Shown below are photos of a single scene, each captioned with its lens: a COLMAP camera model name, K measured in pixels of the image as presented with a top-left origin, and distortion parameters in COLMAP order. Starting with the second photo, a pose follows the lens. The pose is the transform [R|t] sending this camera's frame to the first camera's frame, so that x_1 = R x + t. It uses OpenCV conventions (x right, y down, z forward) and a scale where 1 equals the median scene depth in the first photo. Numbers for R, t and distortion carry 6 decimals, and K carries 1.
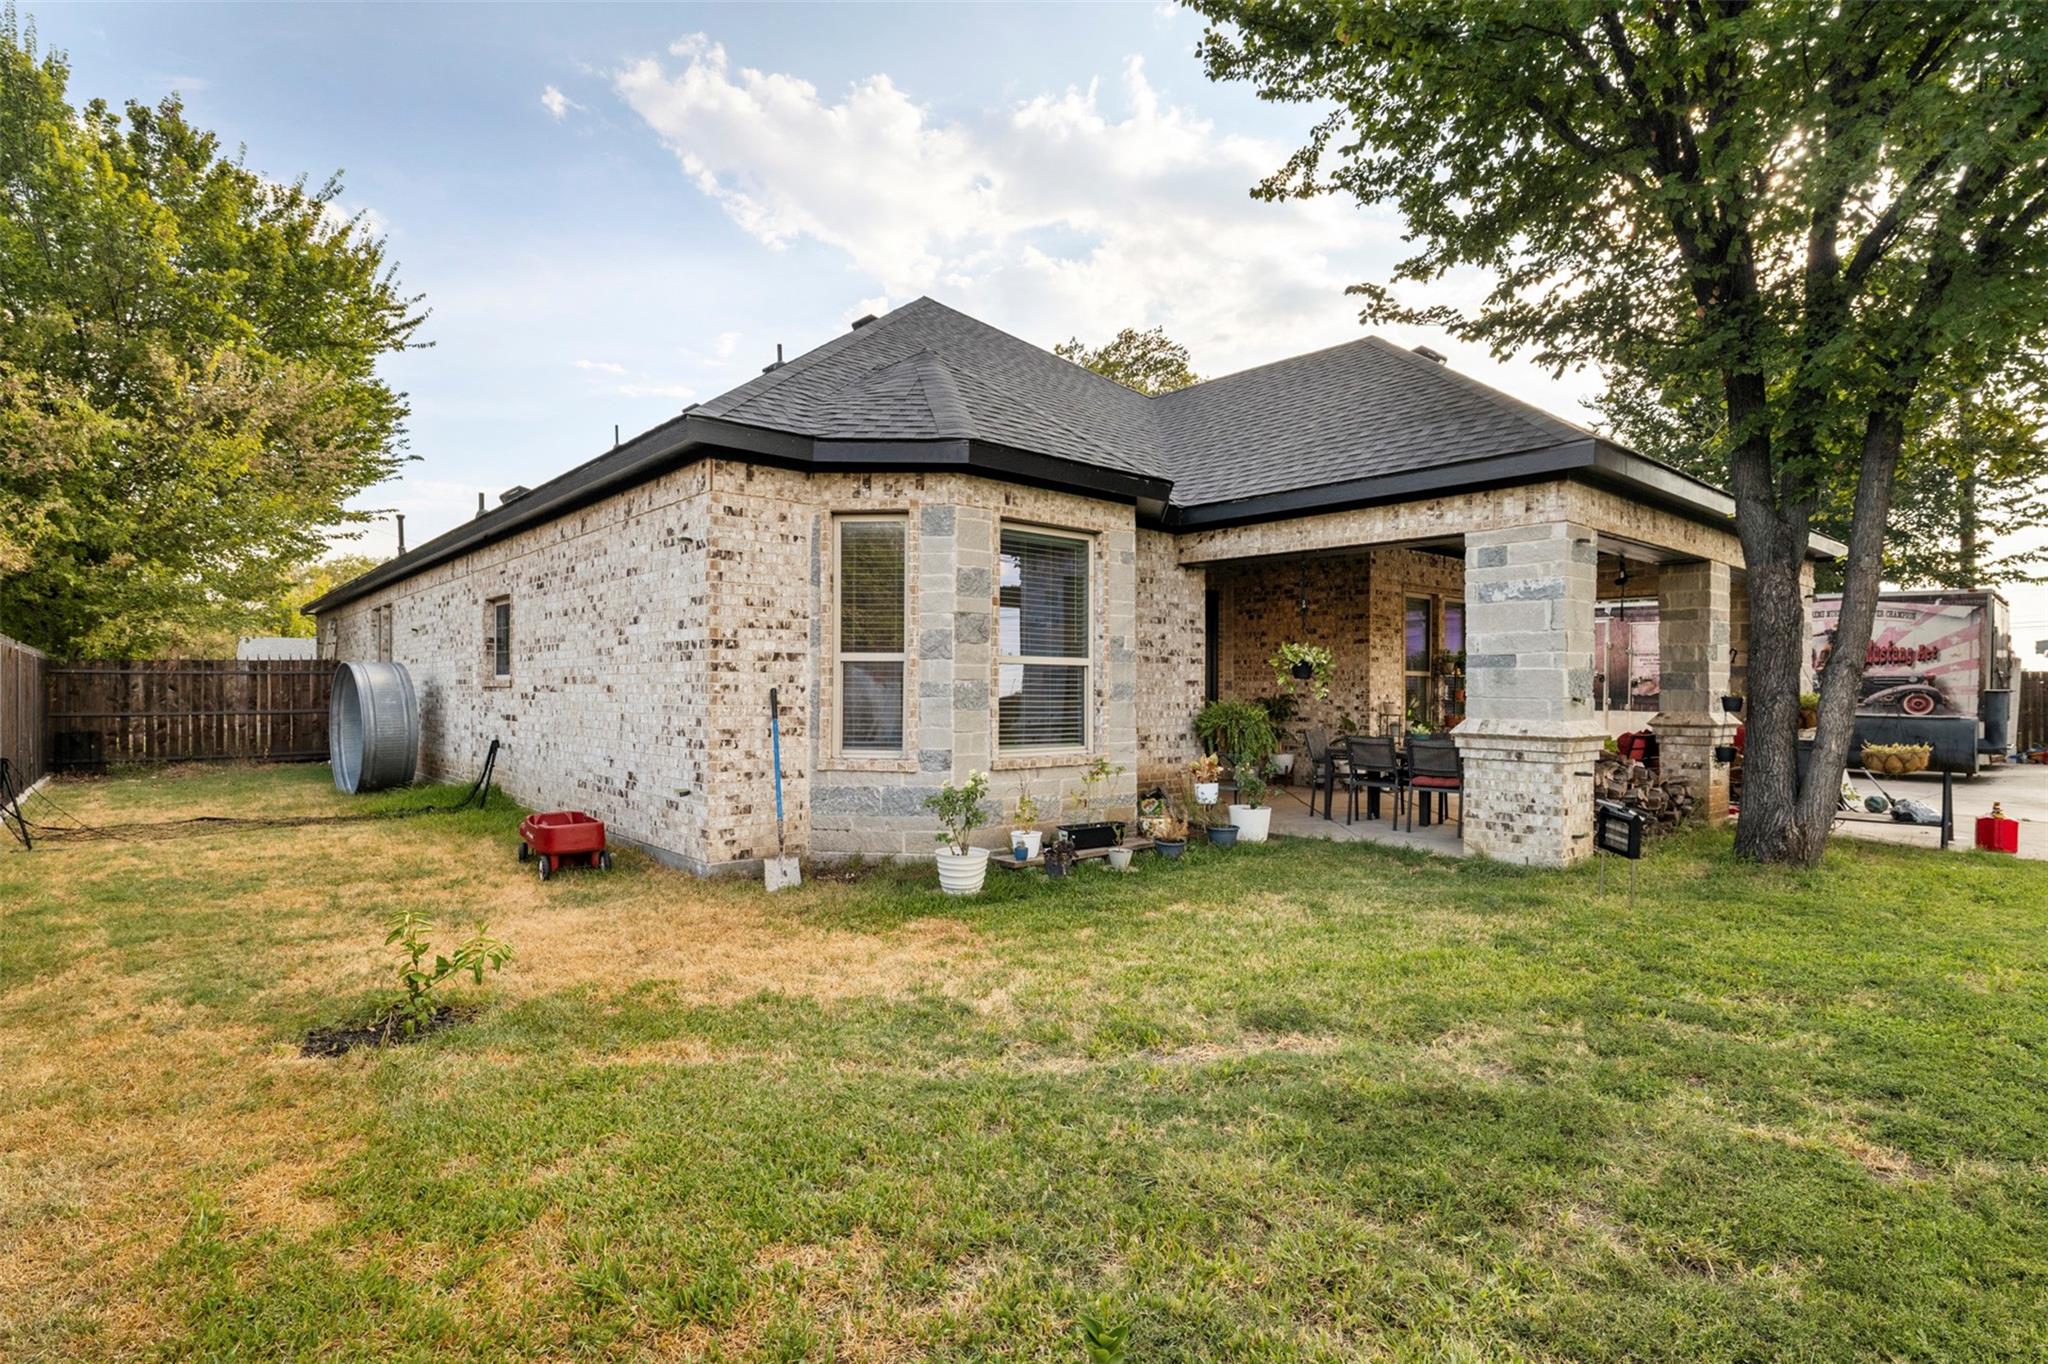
lens RADIAL K [[1019.8, 0, 1017.6], [0, 1019.8, 682.3], [0, 0, 1]] dist [0.000536, 0.000373]
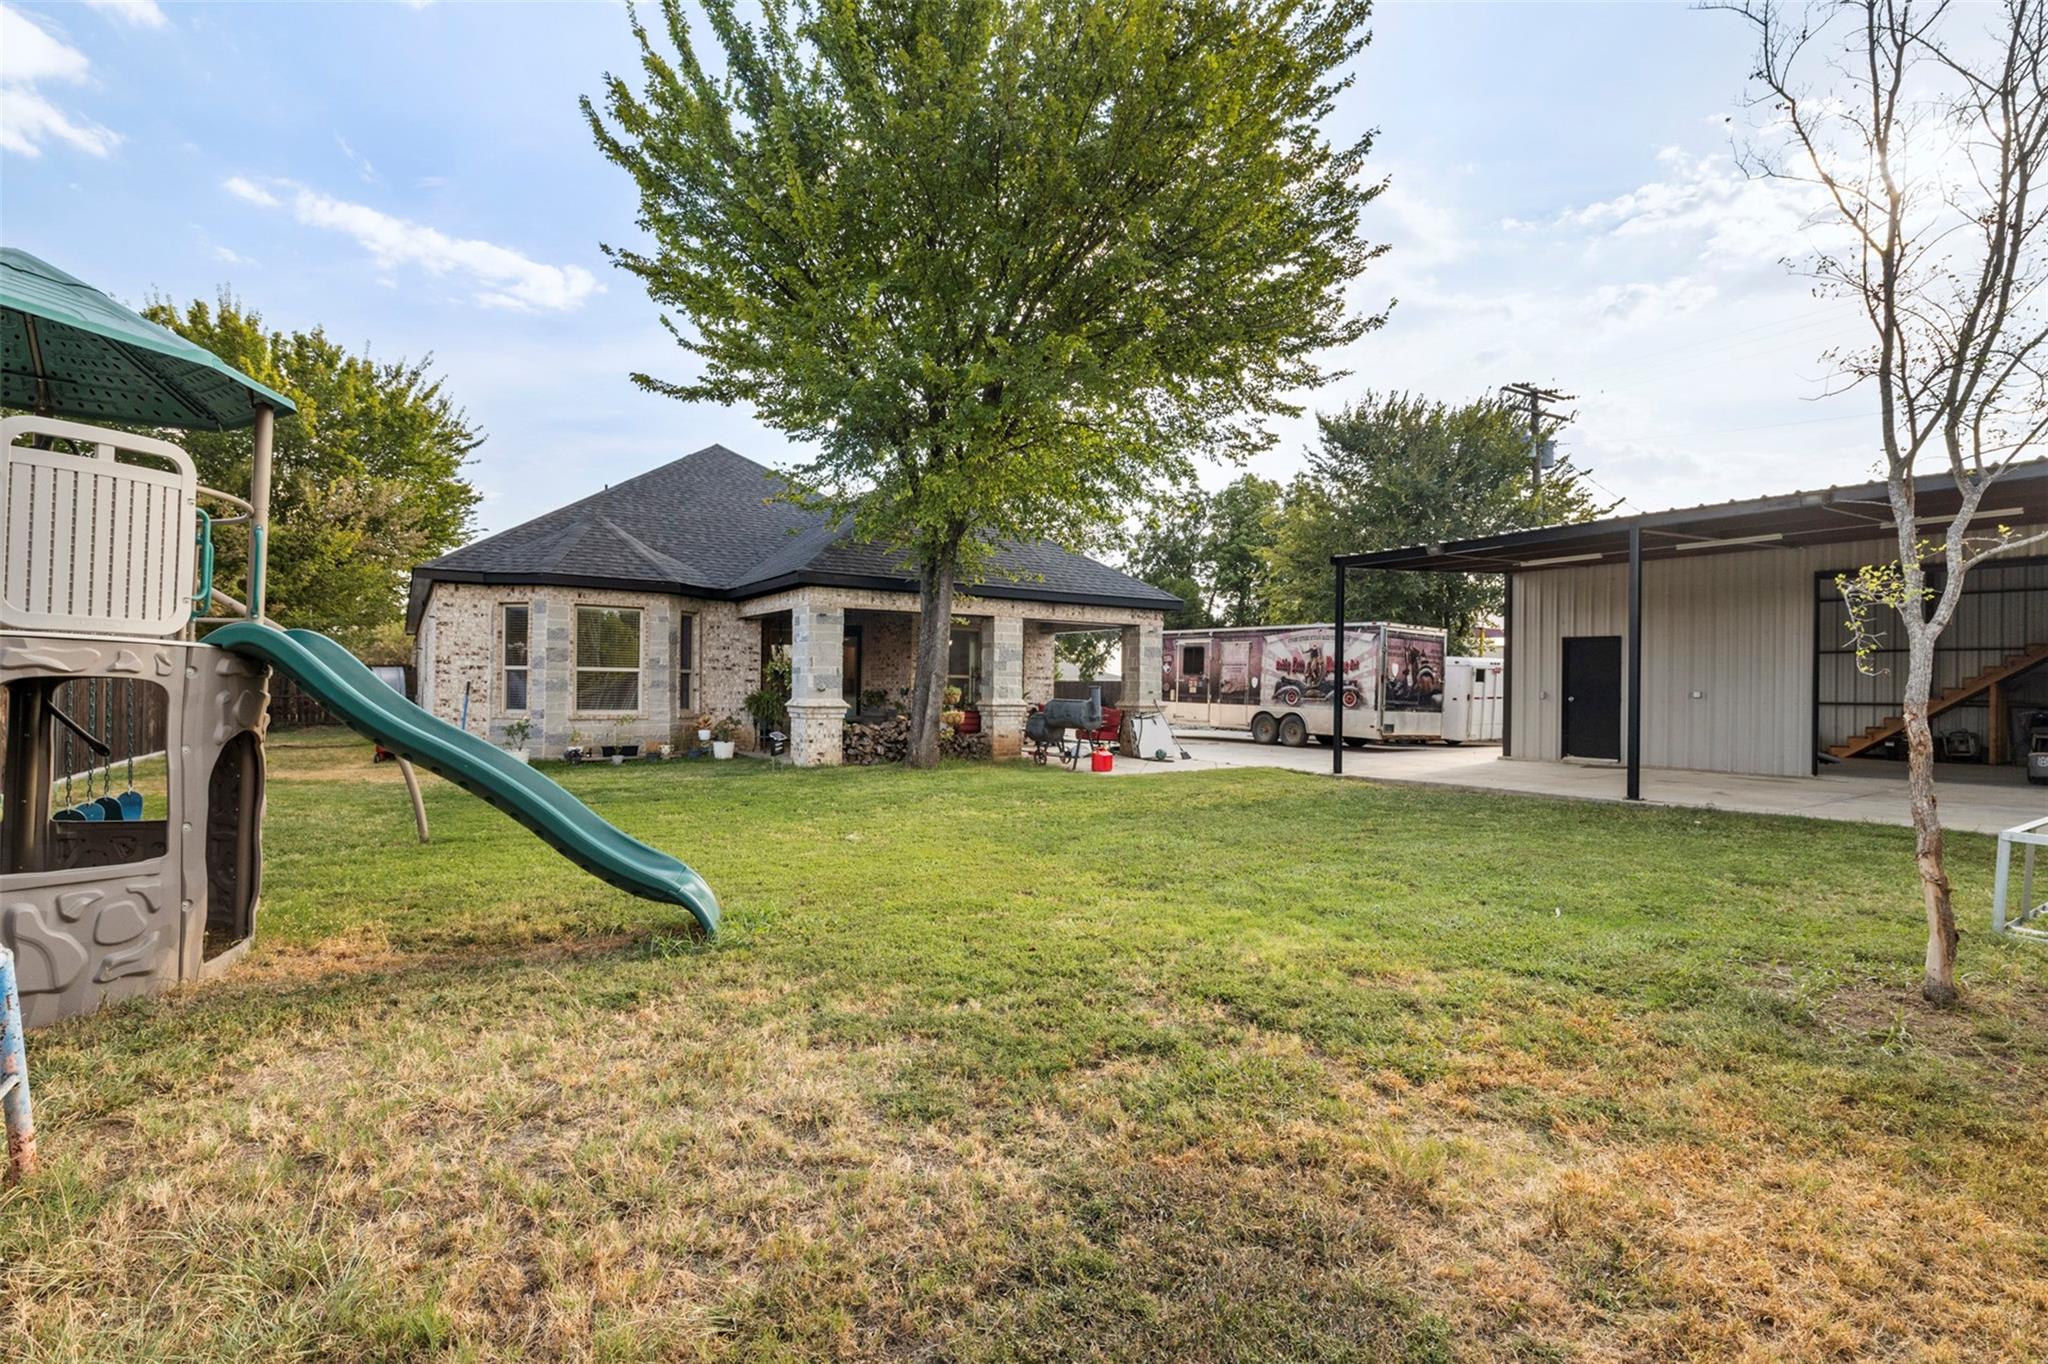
lens RADIAL K [[963.4, 0, 1020.1], [0, 963.4, 676.4], [0, 0, 1]] dist [0.003023, -0.000054]
pose [[0.990899, 0.003569, -0.134559, 0.893738], [-0.004930, 0.999940, -0.009776, 0.006967], [0.134516, 0.010350, 0.990857, -0.684556]]
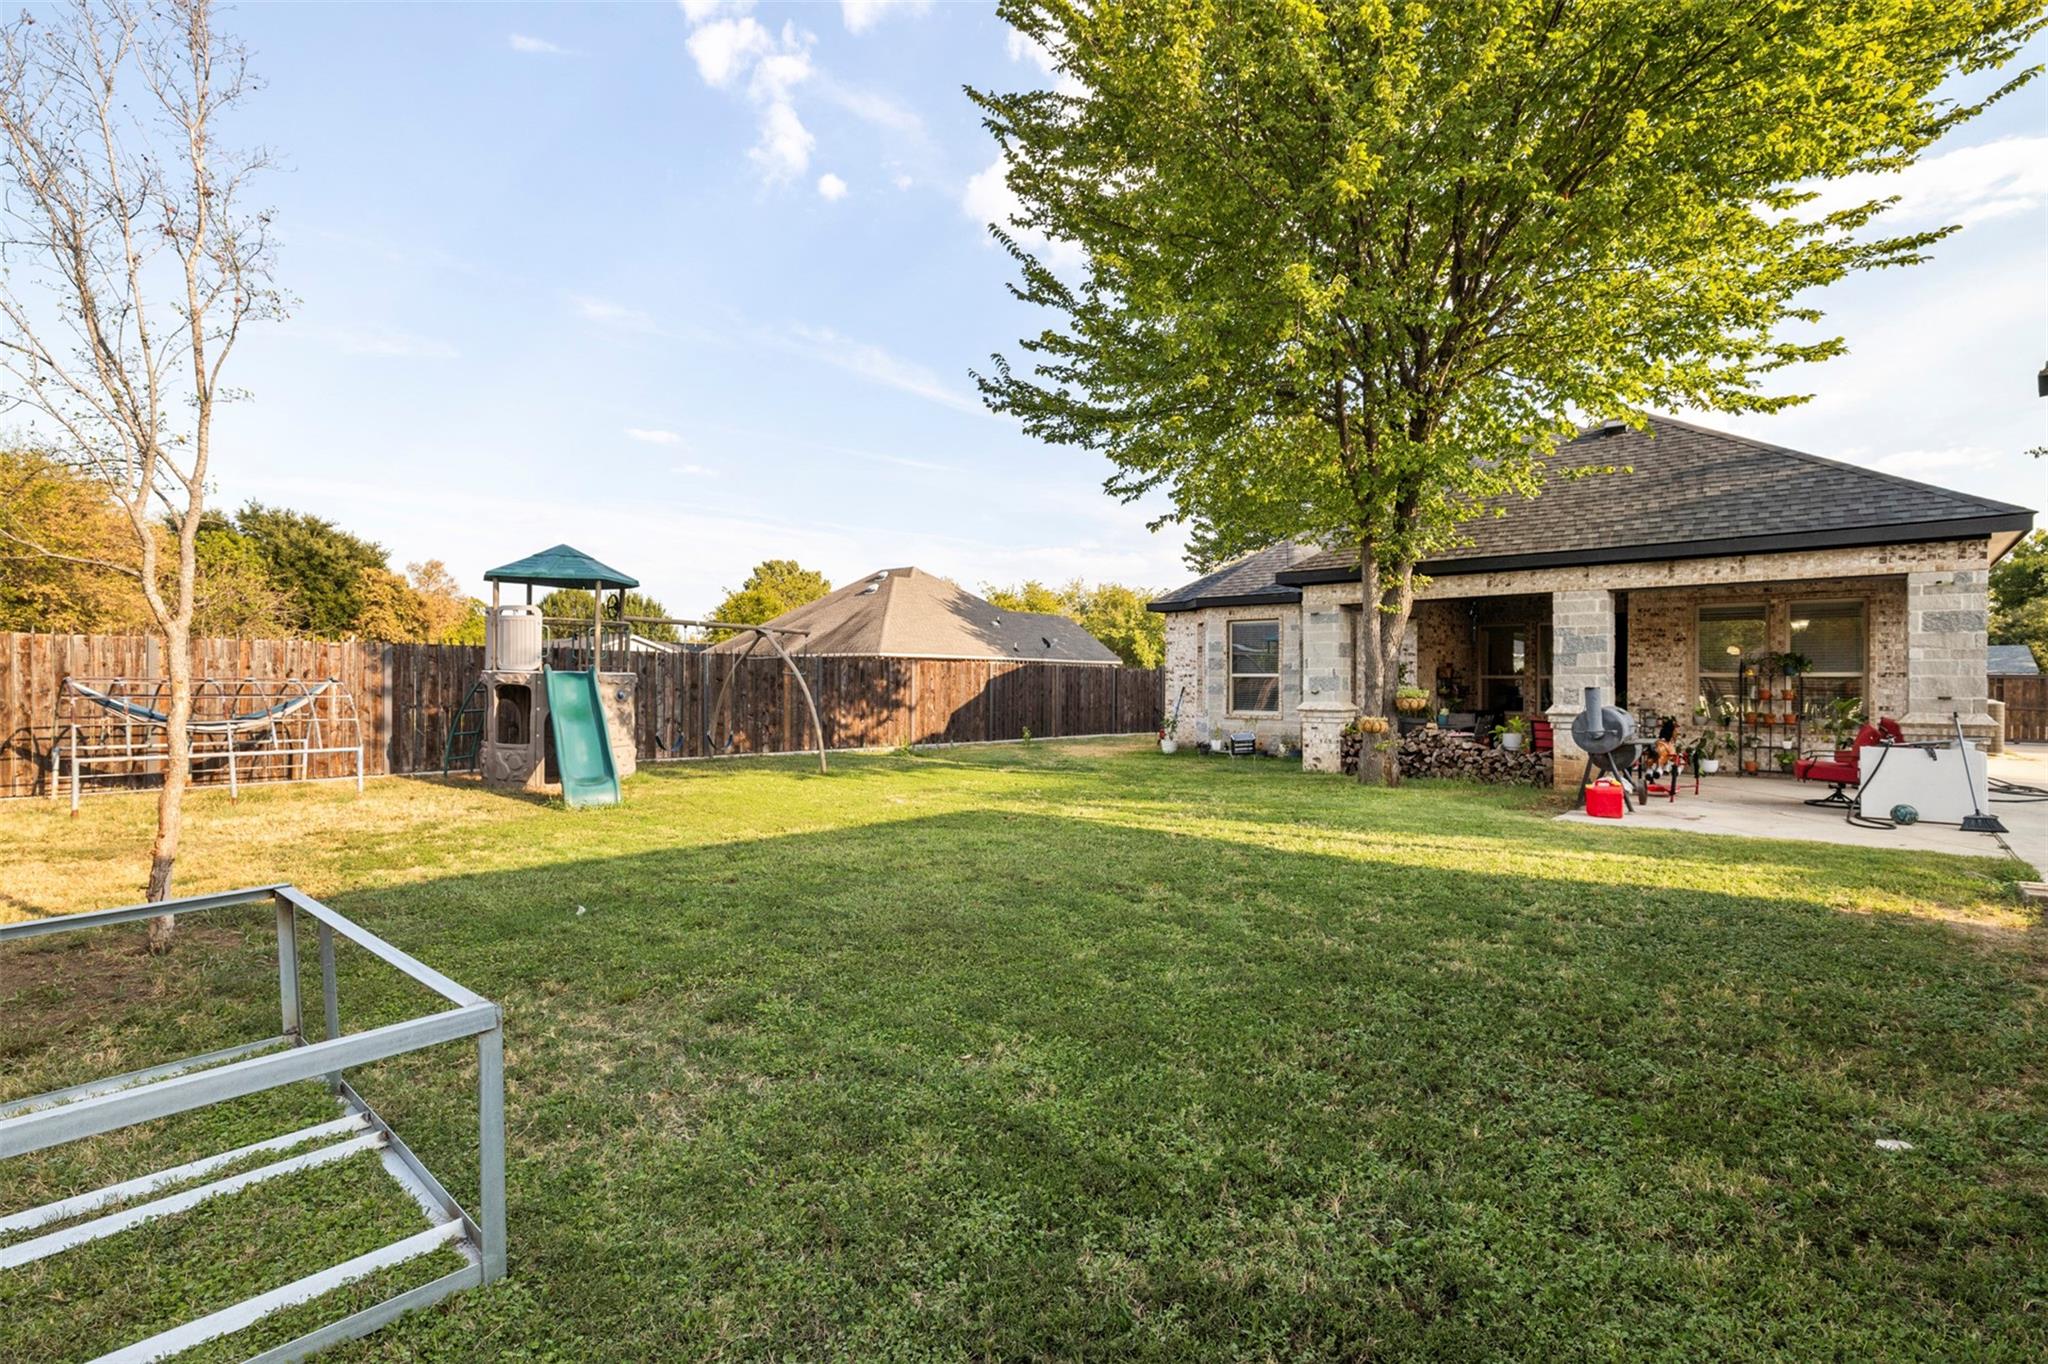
lens RADIAL K [[963.4, 0, 1015.1], [0, 963.4, 685.6], [0, 0, 1]] dist [0.003023, -0.000054]
pose [[0.112460, -0.003894, -0.993649, 1.735711], [-0.001448, 0.999991, -0.004082, 0.010866], [0.993655, 0.001898, 0.112453, 0.128302]]
